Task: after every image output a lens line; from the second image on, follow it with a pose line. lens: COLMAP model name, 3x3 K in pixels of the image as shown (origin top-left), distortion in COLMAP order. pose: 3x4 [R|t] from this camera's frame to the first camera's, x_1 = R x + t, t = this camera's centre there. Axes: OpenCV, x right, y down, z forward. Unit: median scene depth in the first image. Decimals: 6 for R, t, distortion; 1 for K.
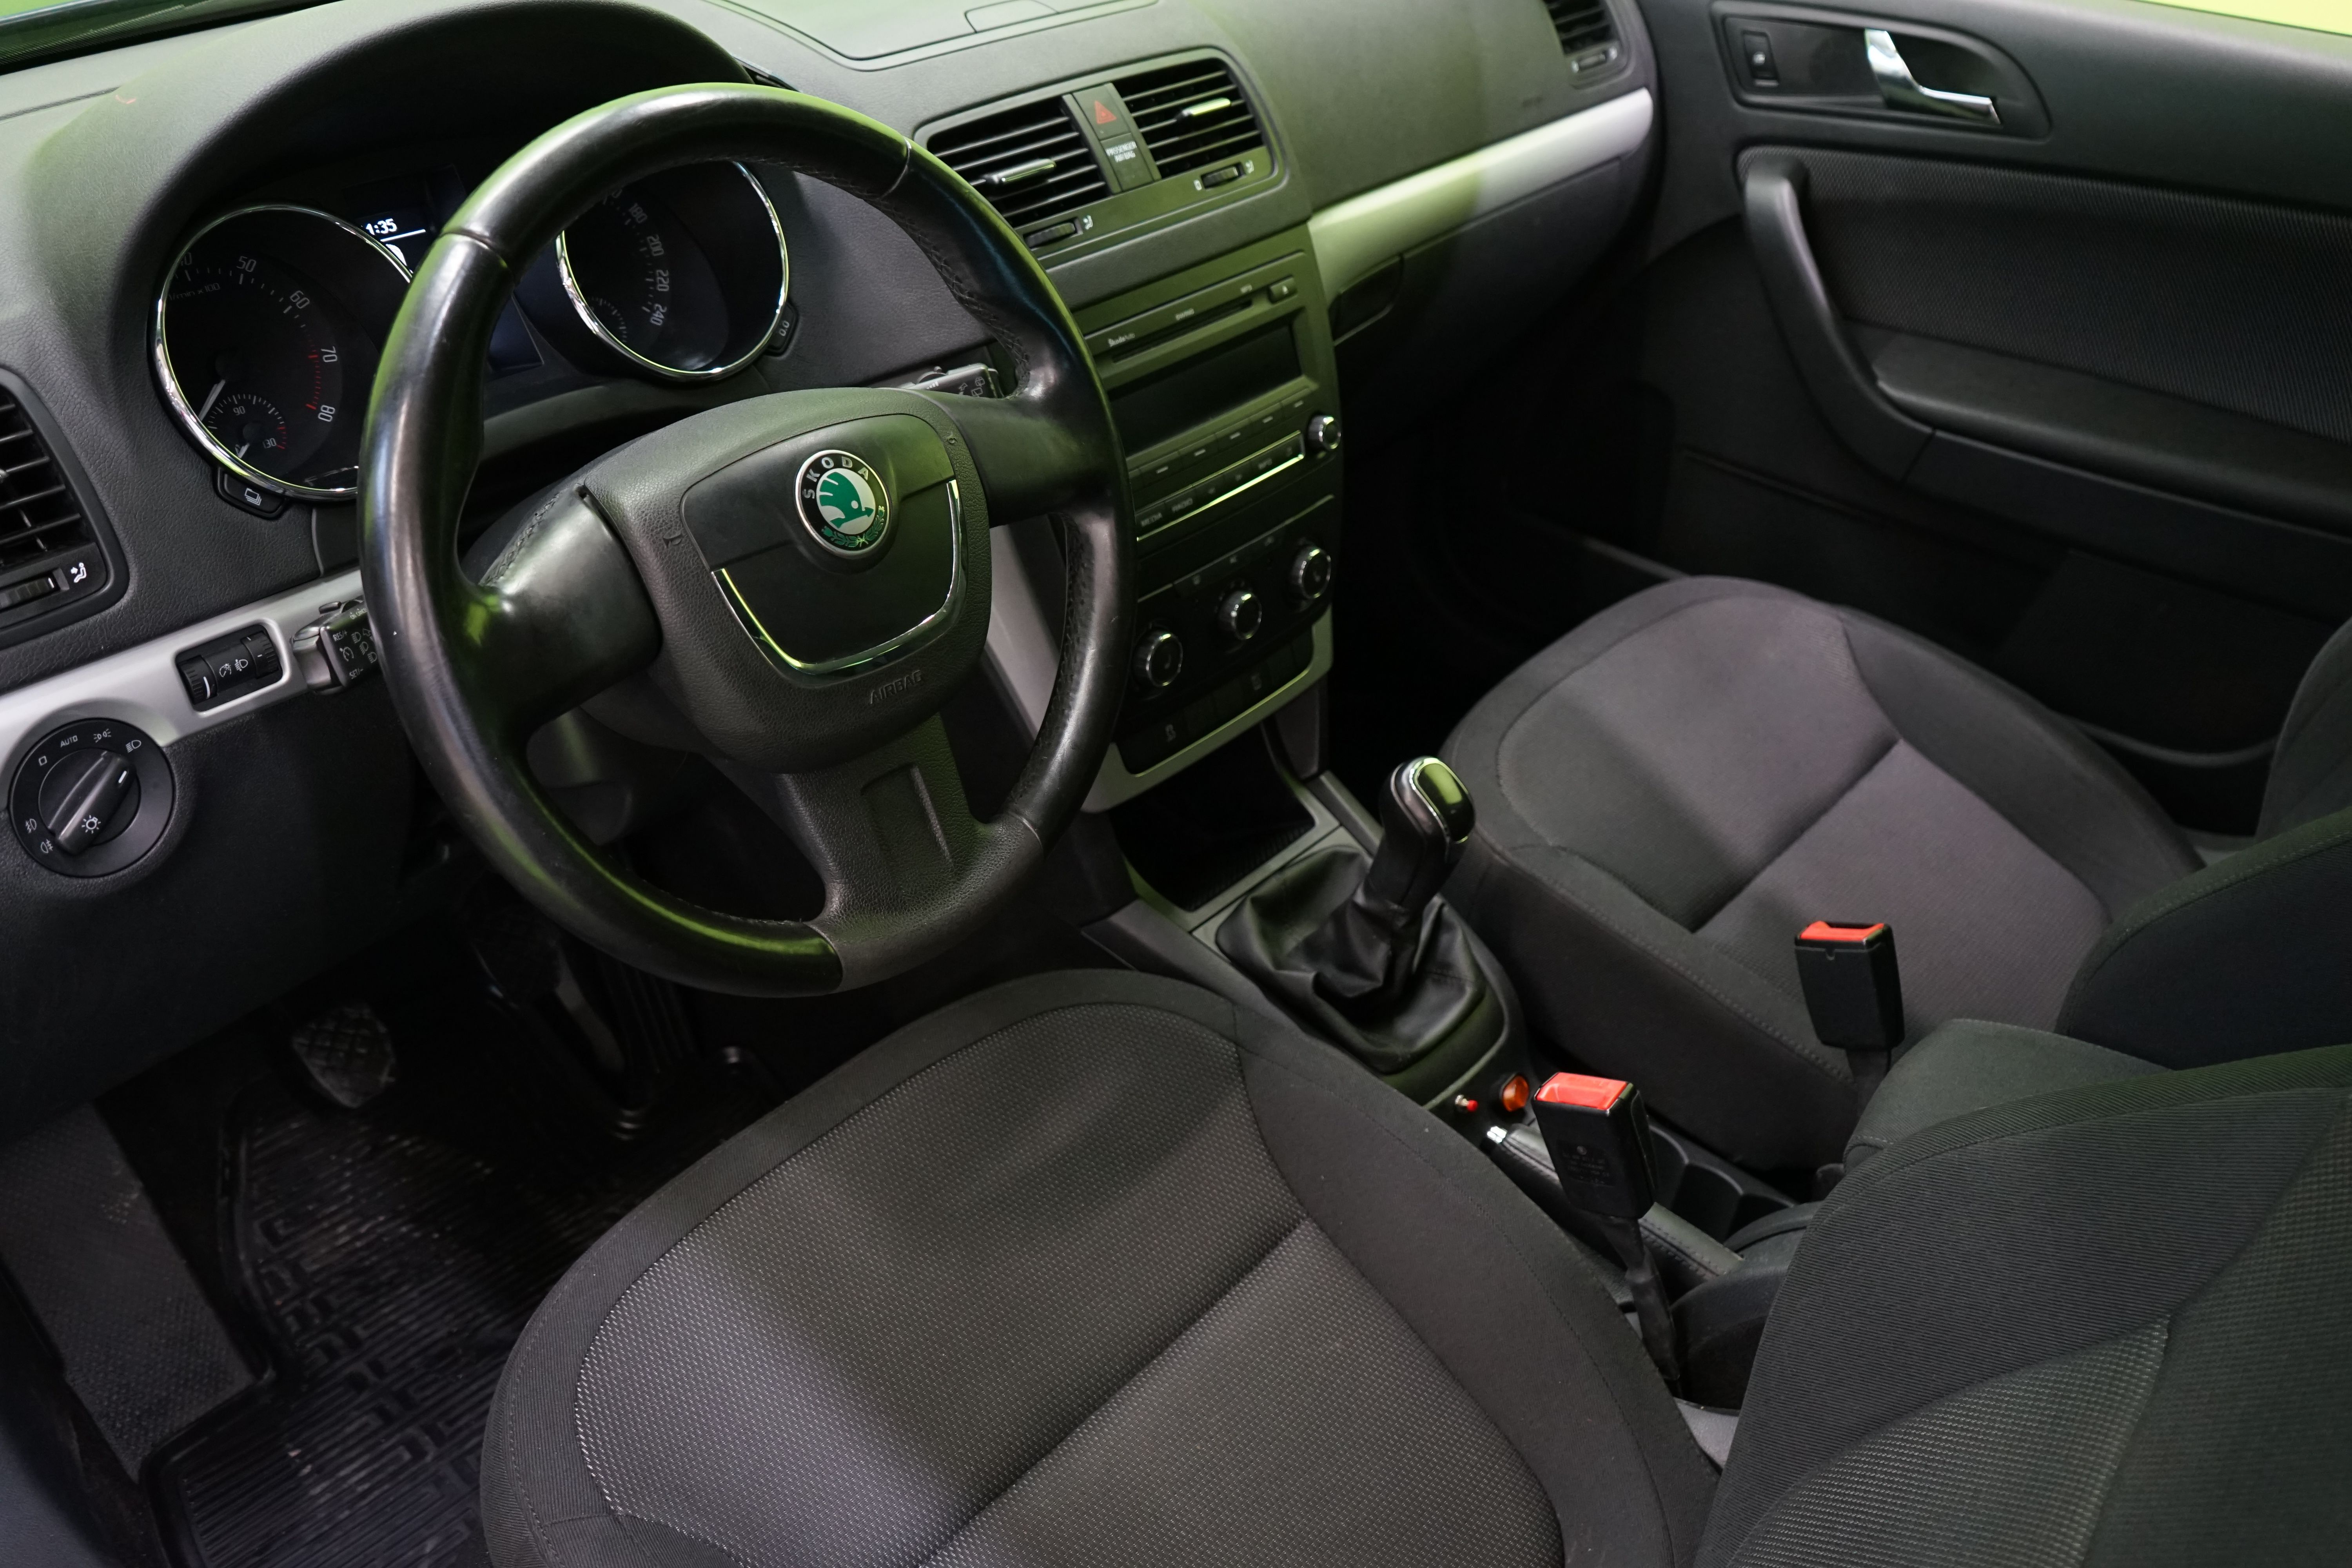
lens RADIAL K [[2152.4, 0, 1172.6], [0, 2152.4, 784.7], [0, 0, 1]] dist [-0.025015, -0.003037]
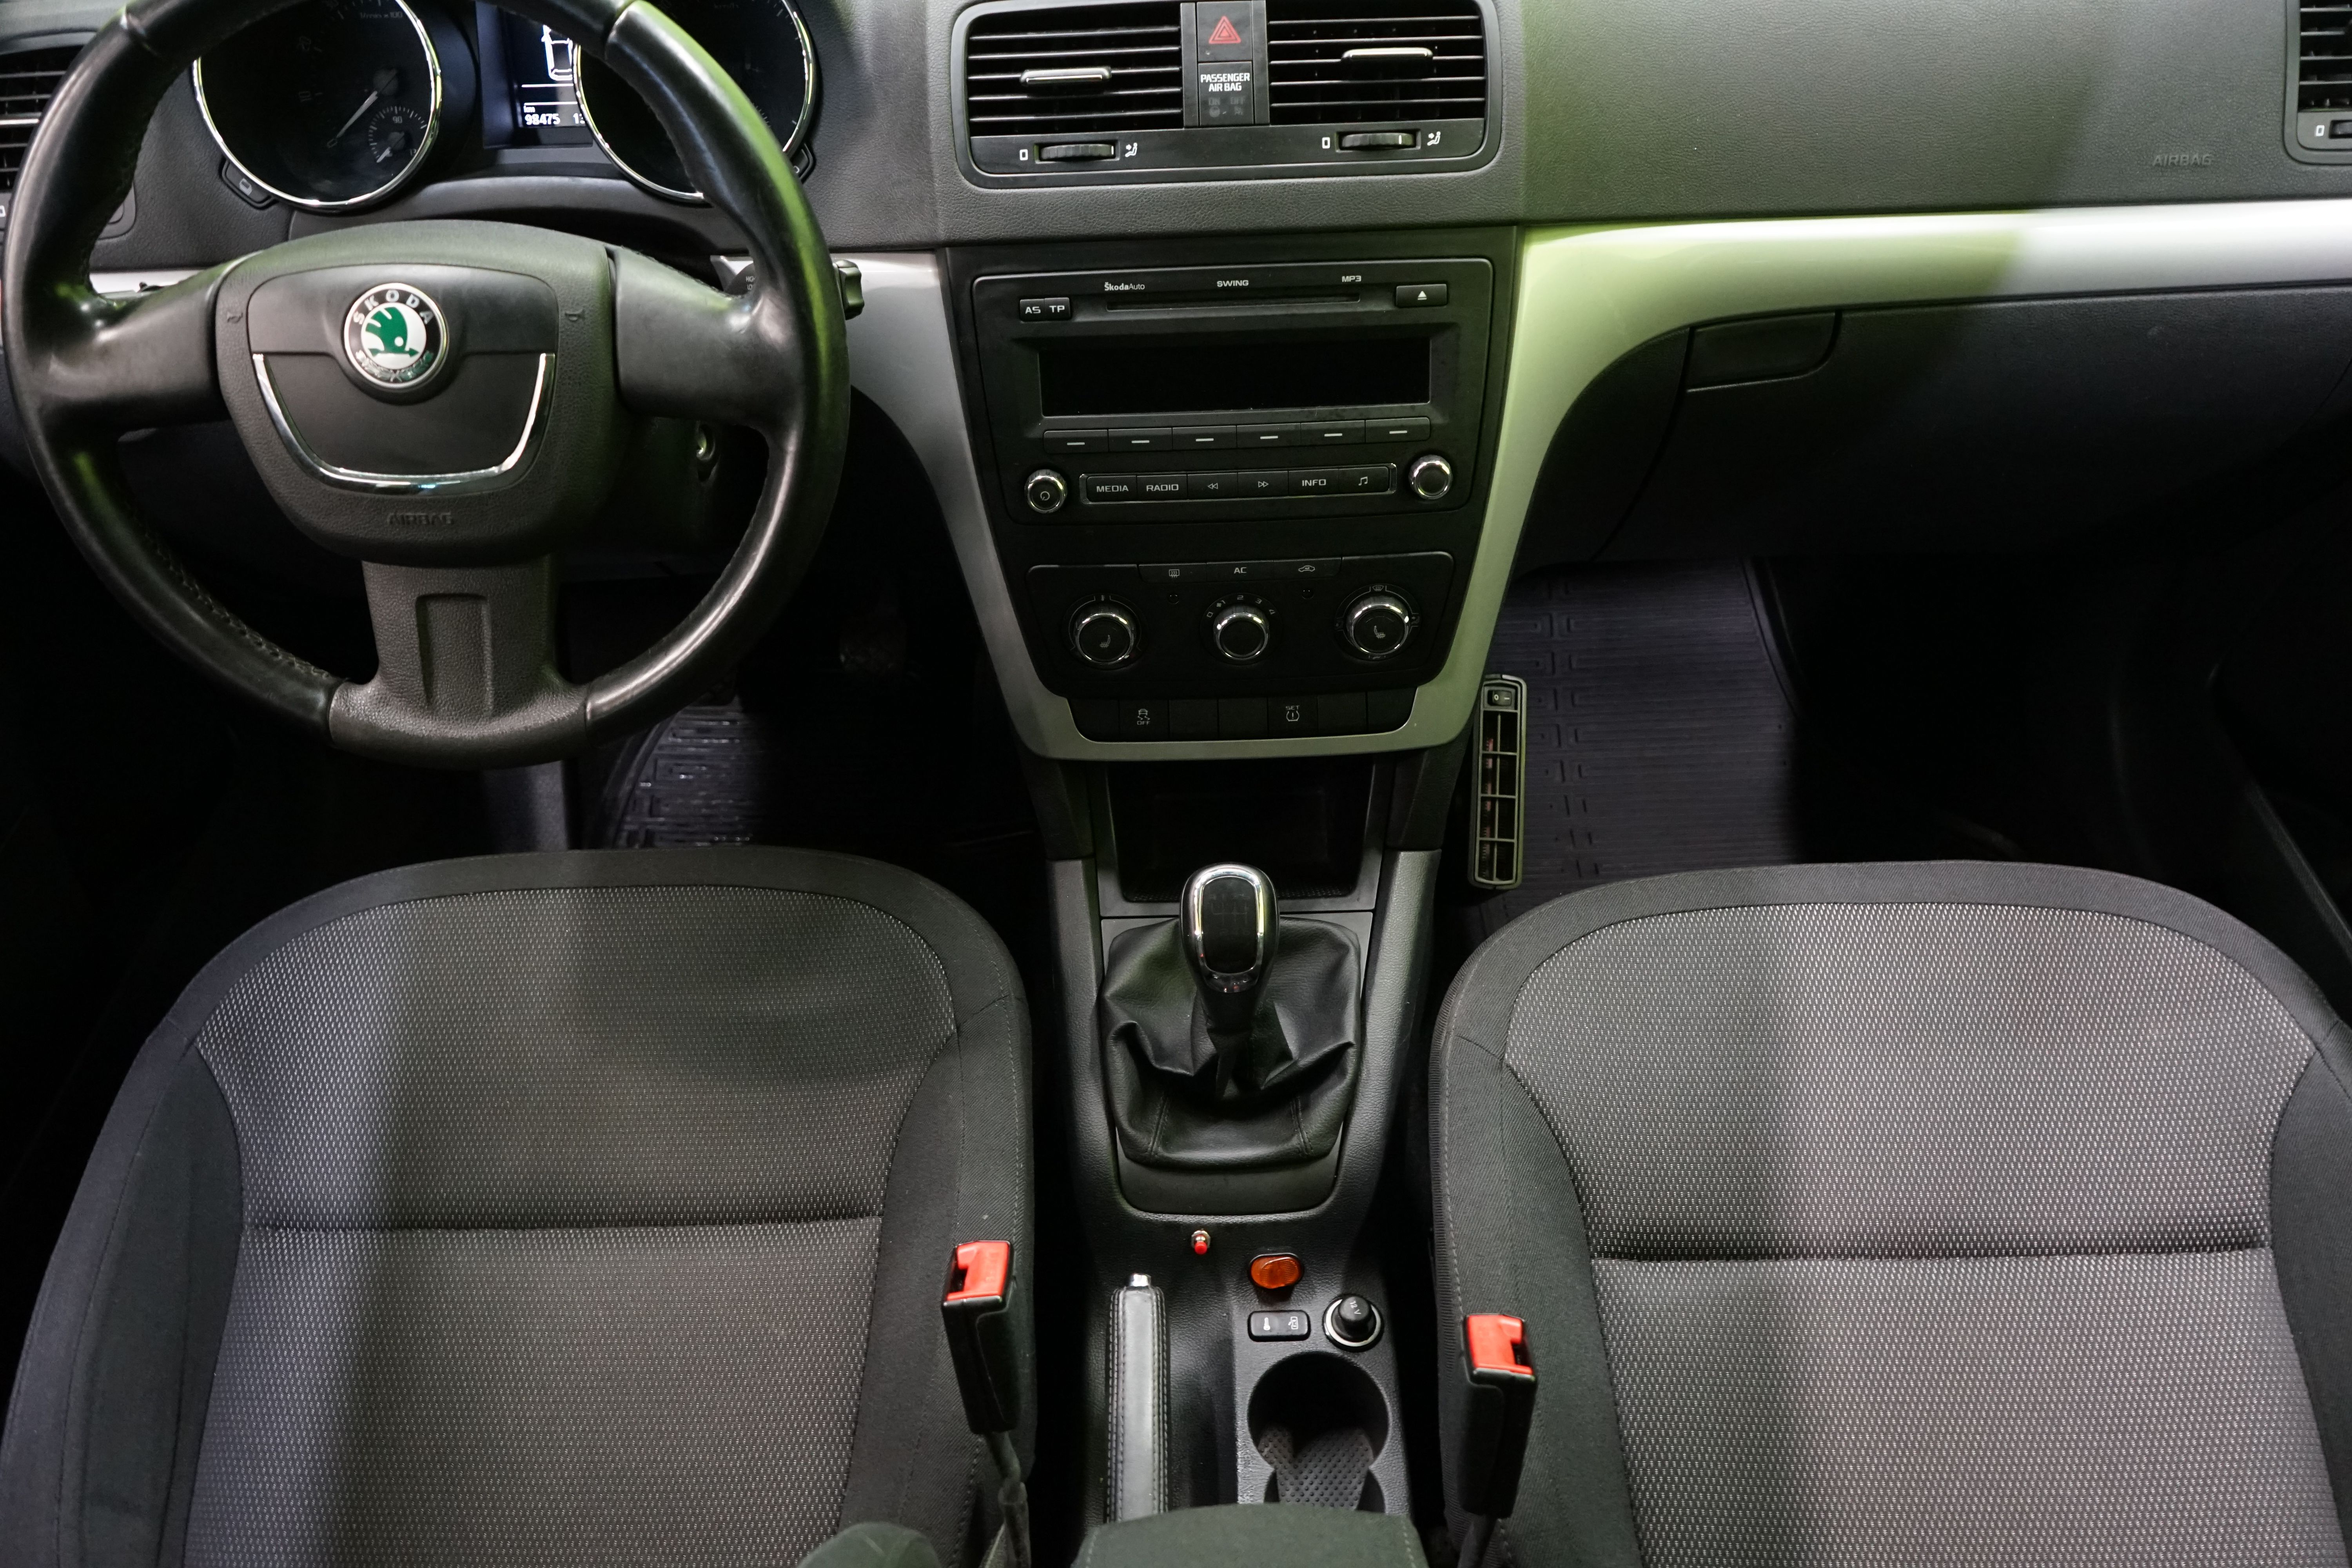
lens RADIAL K [[1966.7, 0, 1175.5], [0, 1966.7, 790.8], [0, 0, 1]] dist [-0.033455, 0.001180]
pose [[0.620400, 0.459433, -0.635629, 0.589028], [-0.365573, 0.886430, 0.283898, -0.254422], [0.693873, 0.056238, 0.717898, 0.429444]]
